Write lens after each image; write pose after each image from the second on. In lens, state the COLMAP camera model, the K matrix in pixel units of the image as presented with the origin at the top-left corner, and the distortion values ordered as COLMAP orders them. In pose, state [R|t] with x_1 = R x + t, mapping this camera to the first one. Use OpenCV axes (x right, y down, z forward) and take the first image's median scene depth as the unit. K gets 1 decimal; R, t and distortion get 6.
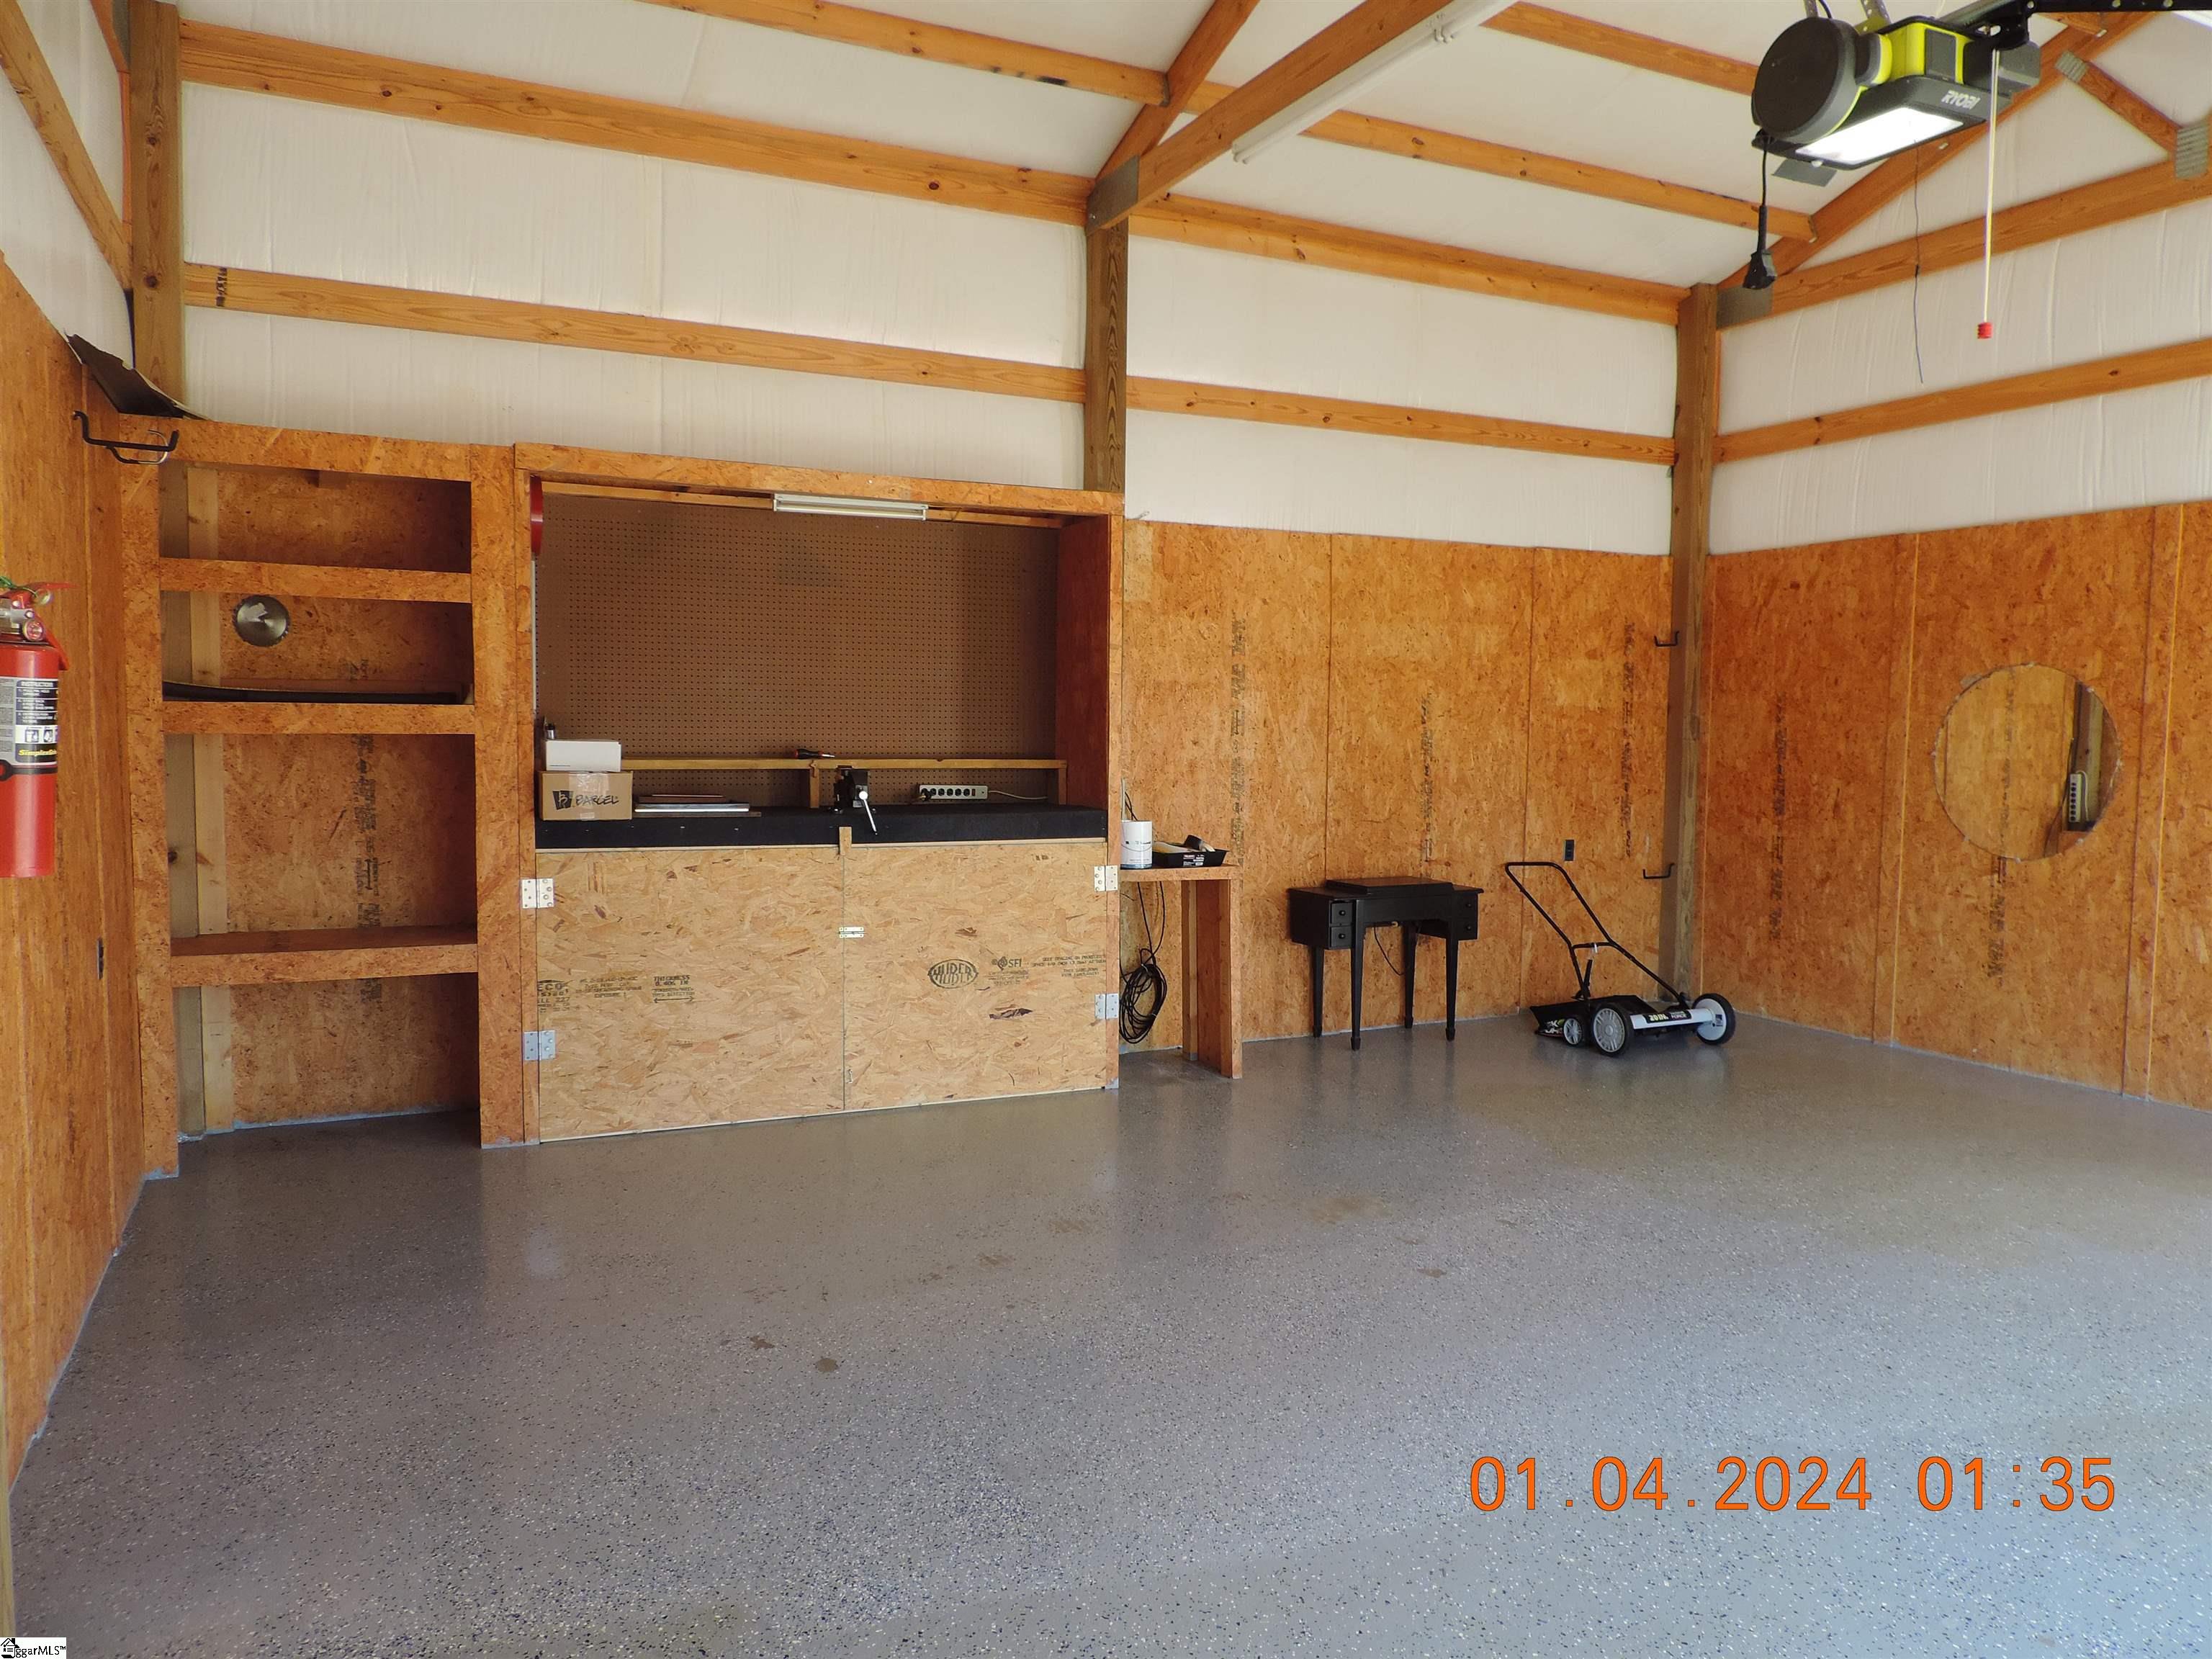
lens RADIAL K [[1599.1, 0, 1106.0], [0, 1599.1, 829.5], [0, 0, 1]] dist [-0.010561, 0.003005]
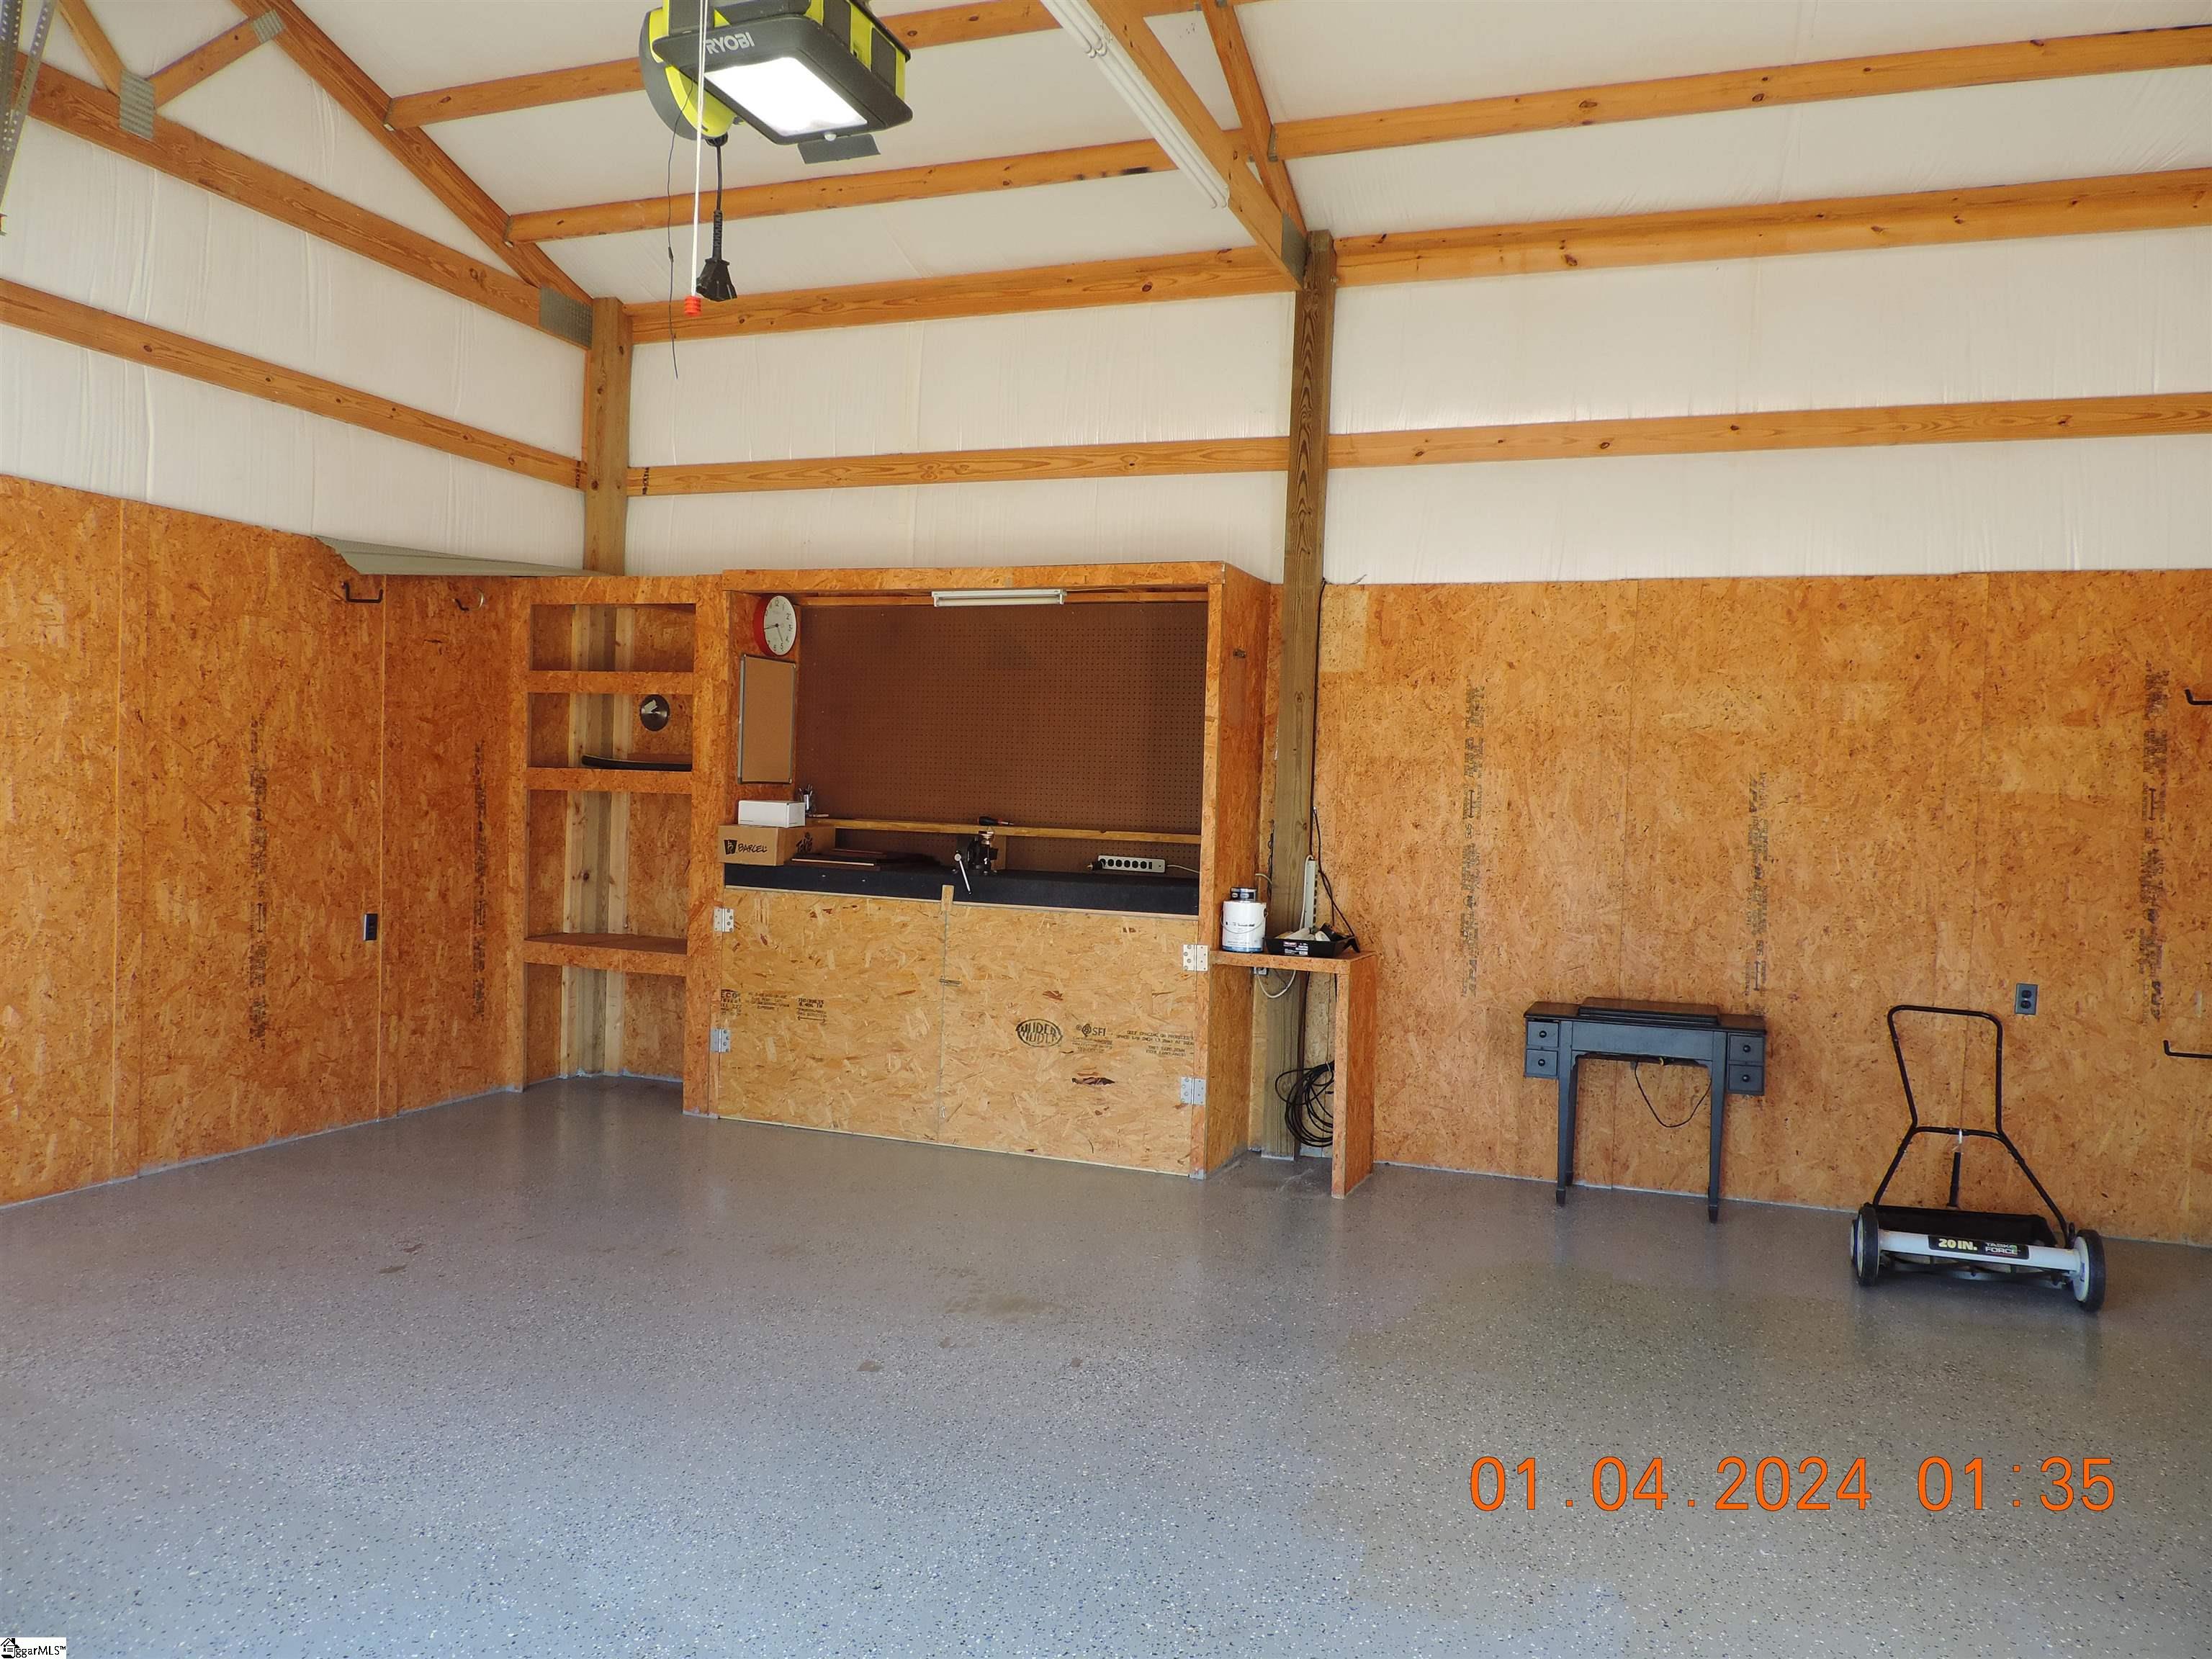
lens RADIAL K [[1583.8, 0, 1106.0], [0, 1583.8, 829.5], [0, 0, 1]] dist [-0.016180, -0.000897]
pose [[0.687651, 0.027638, -0.725516, 0.602980], [-0.073229, 0.996820, -0.031435, -0.011612], [0.722339, 0.074745, 0.687488, 0.273933]]
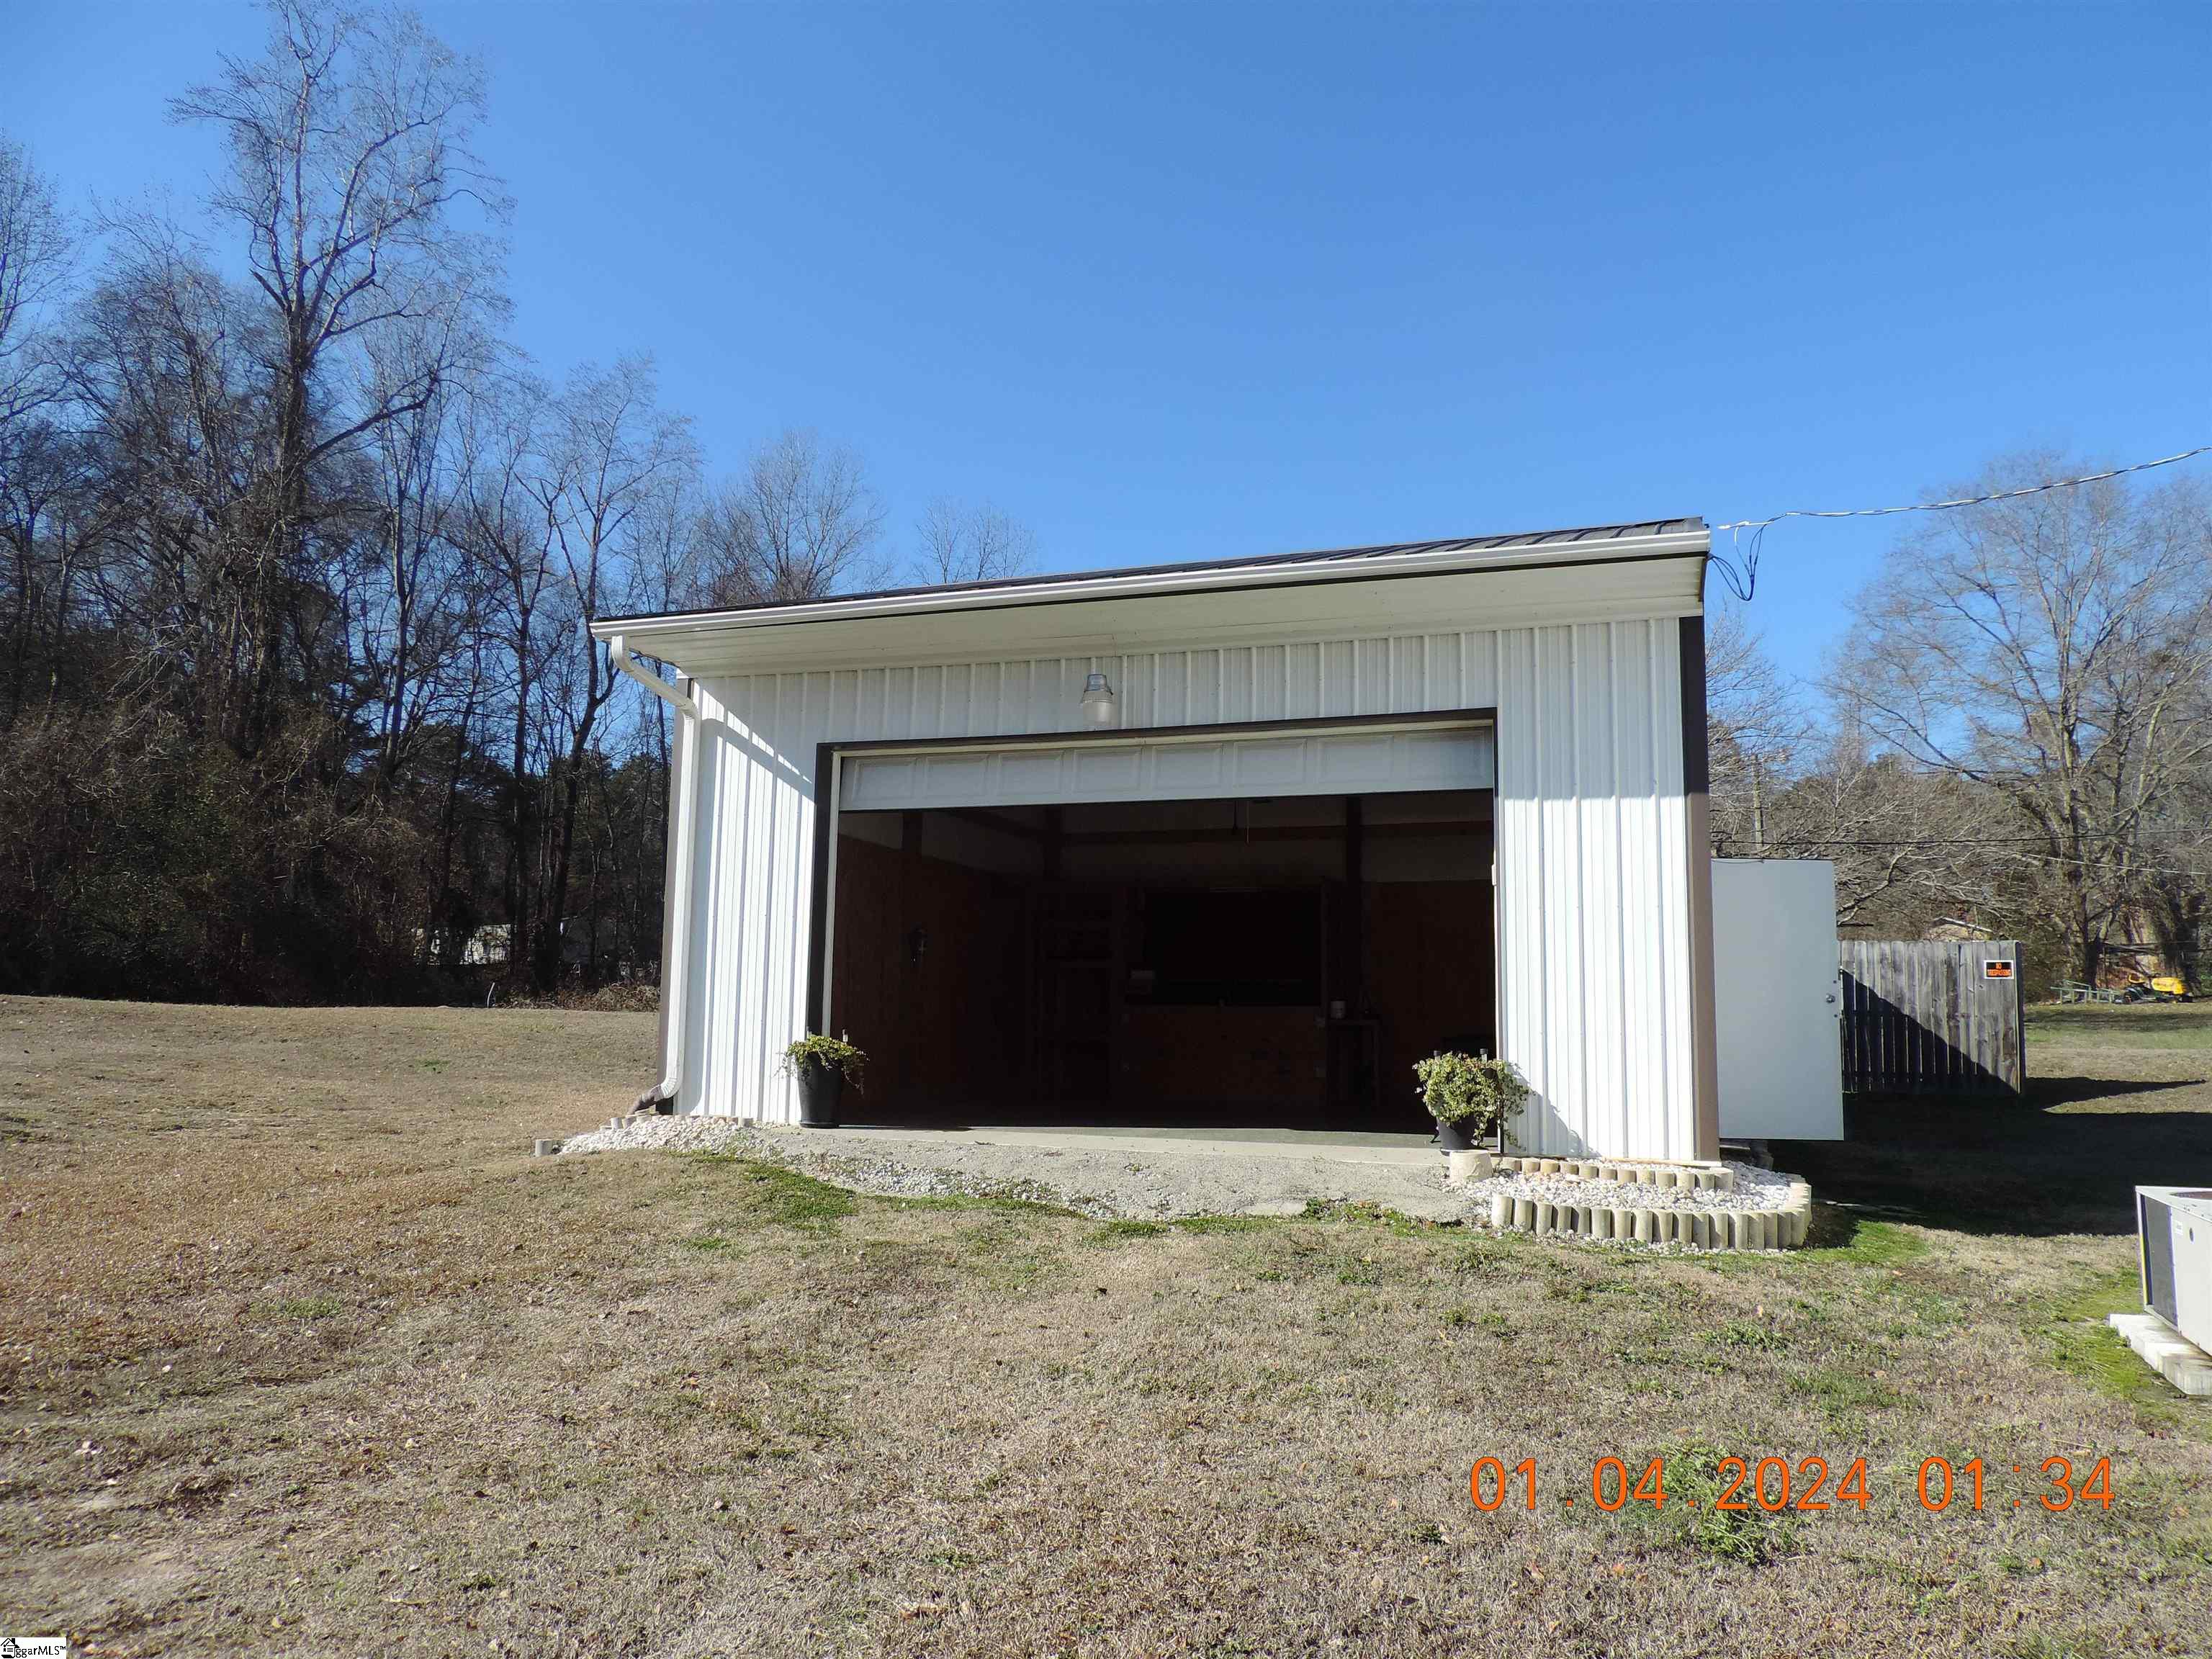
lens RADIAL K [[1583.8, 0, 1106.0], [0, 1583.8, 829.5], [0, 0, 1]] dist [-0.016180, -0.000897]
pose [[0.675181, -0.087716, -0.732418, 1.547228], [-0.057738, 0.983574, -0.171020, 0.168716], [0.735389, 0.157758, 0.659026, -0.926065]]
